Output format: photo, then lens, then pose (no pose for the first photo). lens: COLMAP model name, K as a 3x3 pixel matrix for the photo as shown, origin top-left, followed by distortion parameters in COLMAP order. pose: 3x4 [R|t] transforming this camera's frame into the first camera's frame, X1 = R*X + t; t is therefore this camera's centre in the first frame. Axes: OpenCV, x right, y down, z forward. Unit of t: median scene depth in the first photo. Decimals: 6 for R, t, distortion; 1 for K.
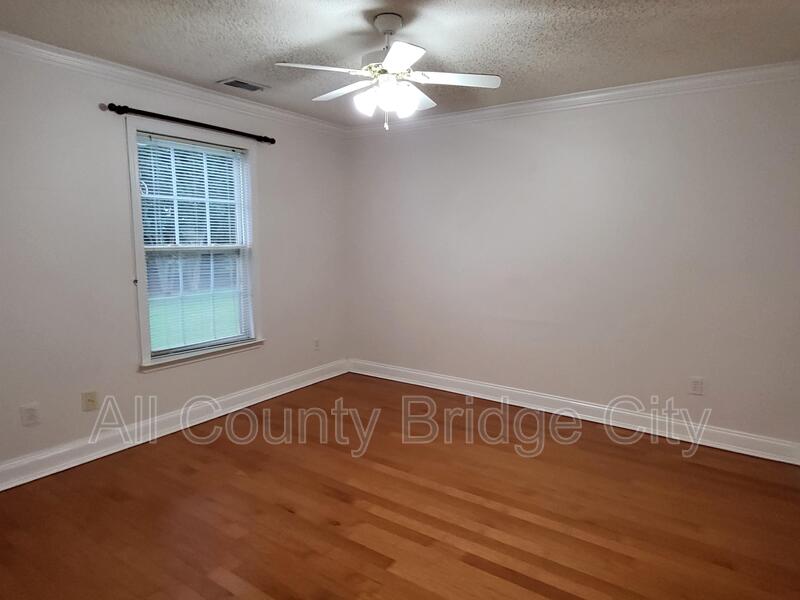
lens RADIAL K [[499.6, 0, 402.1], [0, 499.6, 296.0], [0, 0, 1]] dist [0.004269, 0.001069]
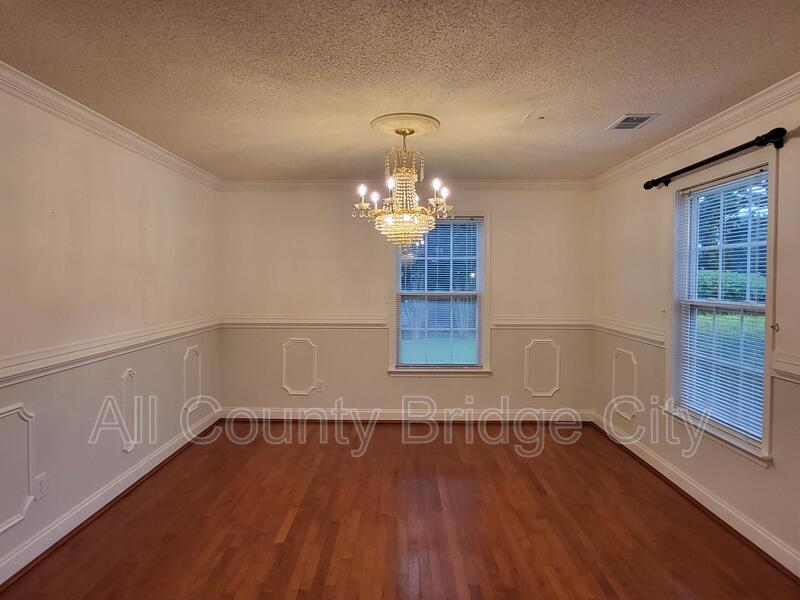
lens RADIAL K [[499.6, 0, 399.7], [0, 499.6, 293.7], [0, 0, 1]] dist [0.004269, 0.001069]
pose [[0.556427, 0.002660, -0.830892, 0.616107], [-0.099816, 0.992967, -0.063665, 0.002511], [0.824879, 0.118361, 0.552780, 0.143346]]
